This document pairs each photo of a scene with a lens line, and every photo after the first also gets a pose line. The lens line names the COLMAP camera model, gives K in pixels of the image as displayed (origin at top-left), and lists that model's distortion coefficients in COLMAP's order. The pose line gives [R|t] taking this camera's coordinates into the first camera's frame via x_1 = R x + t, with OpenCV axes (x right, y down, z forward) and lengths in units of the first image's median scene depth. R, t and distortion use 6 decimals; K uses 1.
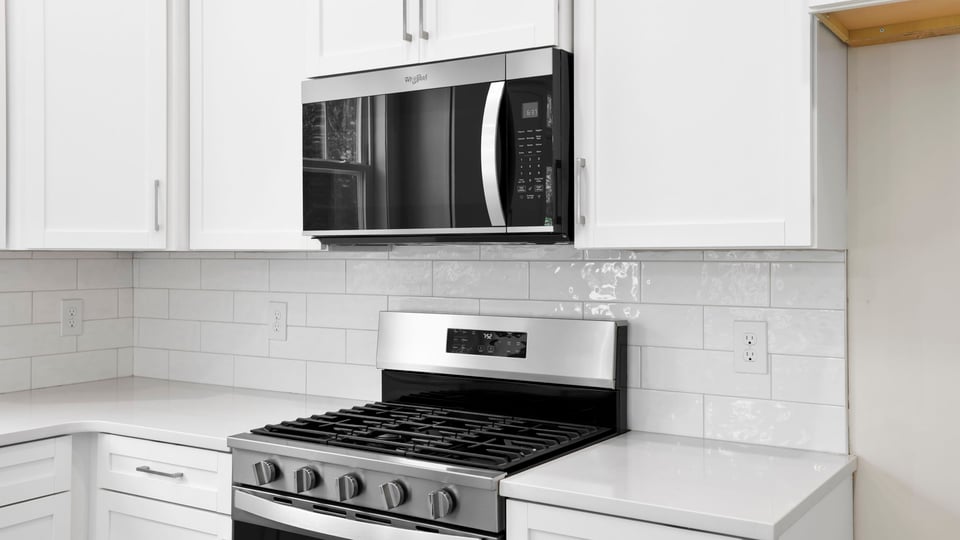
lens RADIAL K [[918.1, 0, 476.0], [0, 918.1, 259.0], [0, 0, 1]] dist [0.047876, 0.003802]
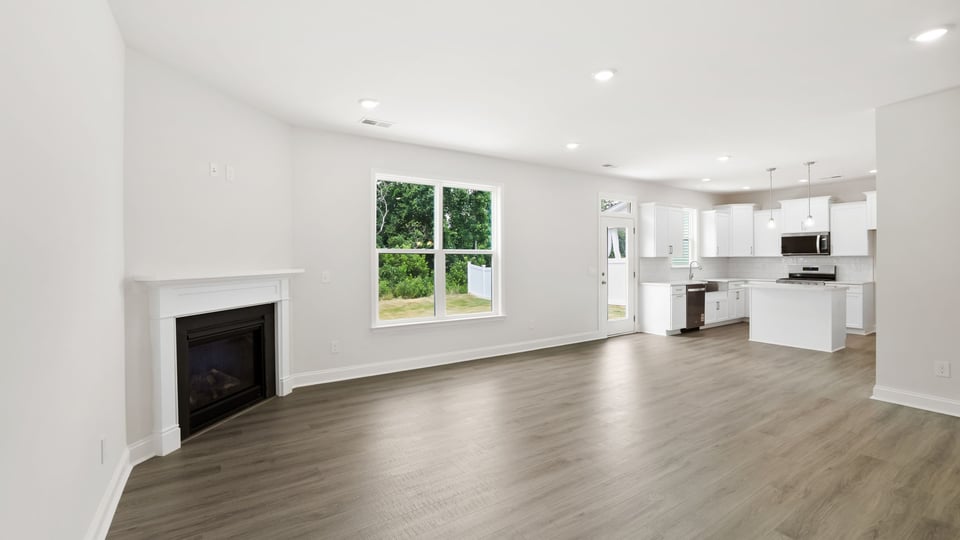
lens RADIAL K [[414.7, 0, 473.4], [0, 414.7, 261.7], [0, 0, 1]] dist [-0.047859, 0.017171]
pose [[0.909132, -0.002781, -0.416499, -1.158660], [0.005352, 0.999973, 0.005007, 0.004130], [0.416474, -0.006781, 0.909123, -3.225603]]
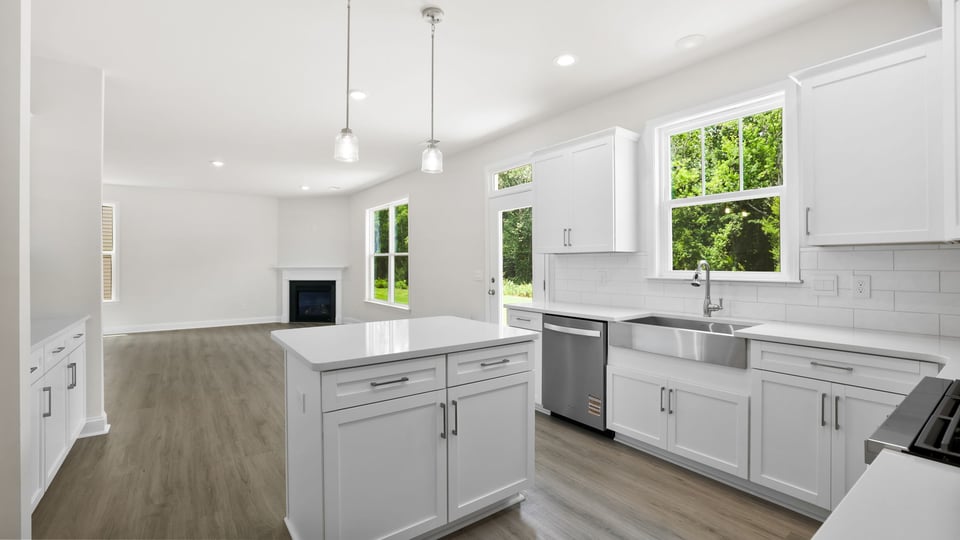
lens RADIAL K [[414.7, 0, 473.4], [0, 414.7, 261.7], [0, 0, 1]] dist [-0.047859, 0.017171]
pose [[-0.363590, -0.007360, -0.931530, 0.461738], [0.000176, 0.999968, -0.007970, 0.035719], [0.931559, -0.003061, -0.363577, 0.589254]]
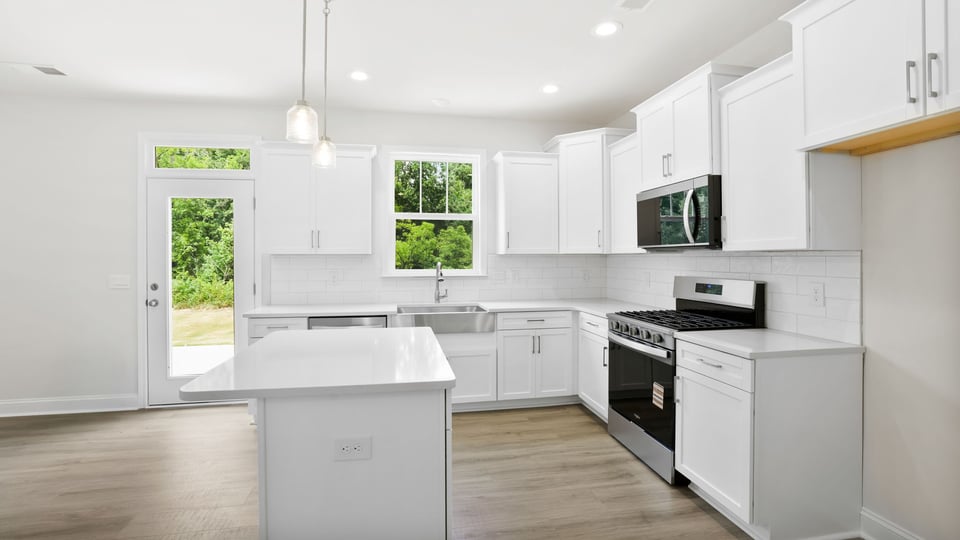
lens RADIAL K [[420.2, 0, 475.0], [0, 420.2, 255.6], [0, 0, 1]] dist [-0.034319, 0.000166]
pose [[0.684487, -0.005942, -0.729001, 0.436924], [0.002004, 0.999978, -0.006269, 0.006741], [0.729022, 0.002830, 0.684484, -0.271596]]
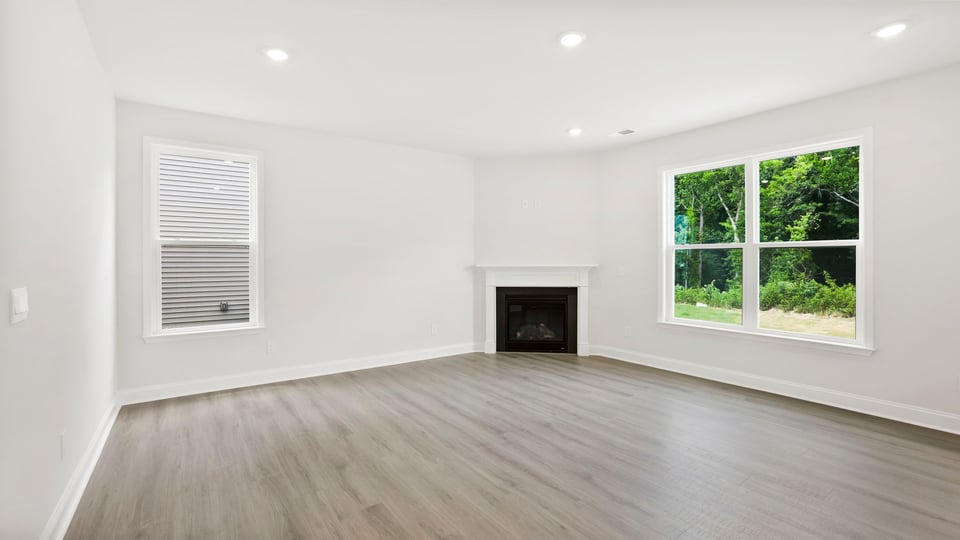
lens RADIAL K [[414.7, 0, 473.4], [0, 414.7, 261.7], [0, 0, 1]] dist [-0.047859, 0.017171]
pose [[-0.373042, 0.003125, -0.927809, -0.150053], [0.003169, 0.999993, 0.002094, 0.023445], [0.927809, -0.002159, -0.373049, -1.651261]]
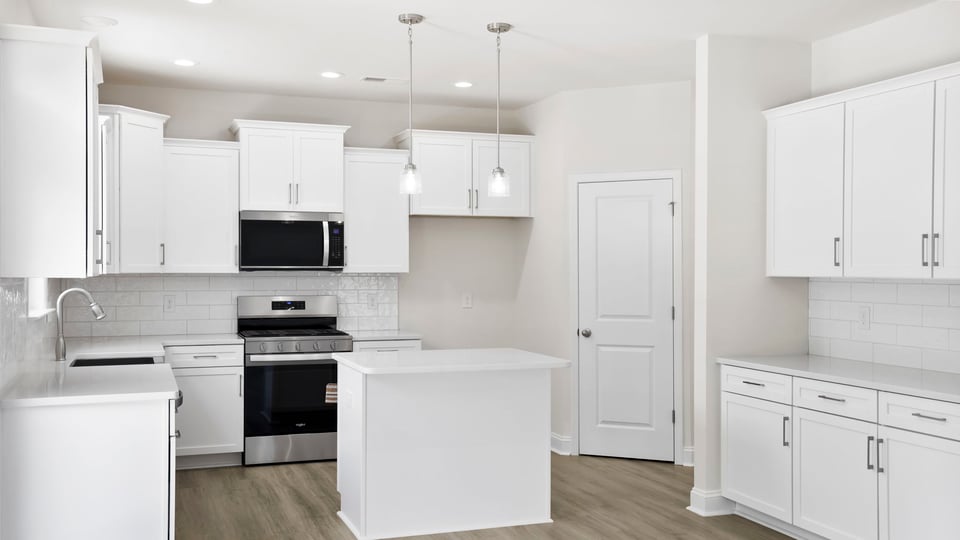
lens RADIAL K [[918.1, 0, 476.0], [0, 918.1, 259.0], [0, 0, 1]] dist [0.047876, 0.003802]
pose [[0.603301, 0.009222, 0.797460, -2.058516], [-0.001600, 0.999945, -0.010353, -0.025352], [-0.797512, 0.004969, 0.603283, -1.271425]]
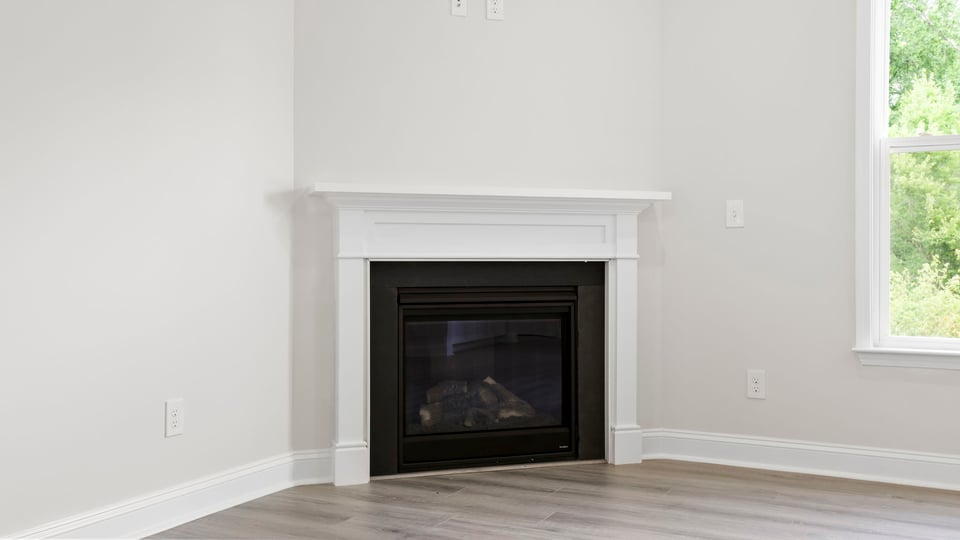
lens RADIAL K [[918.1, 0, 476.0], [0, 918.1, 259.0], [0, 0, 1]] dist [0.047876, 0.003802]
pose [[0.097266, -0.004023, -0.995250, -0.833518], [-0.002413, 0.999988, -0.004278, 0.184194], [0.995255, 0.002818, 0.097255, -2.433361]]
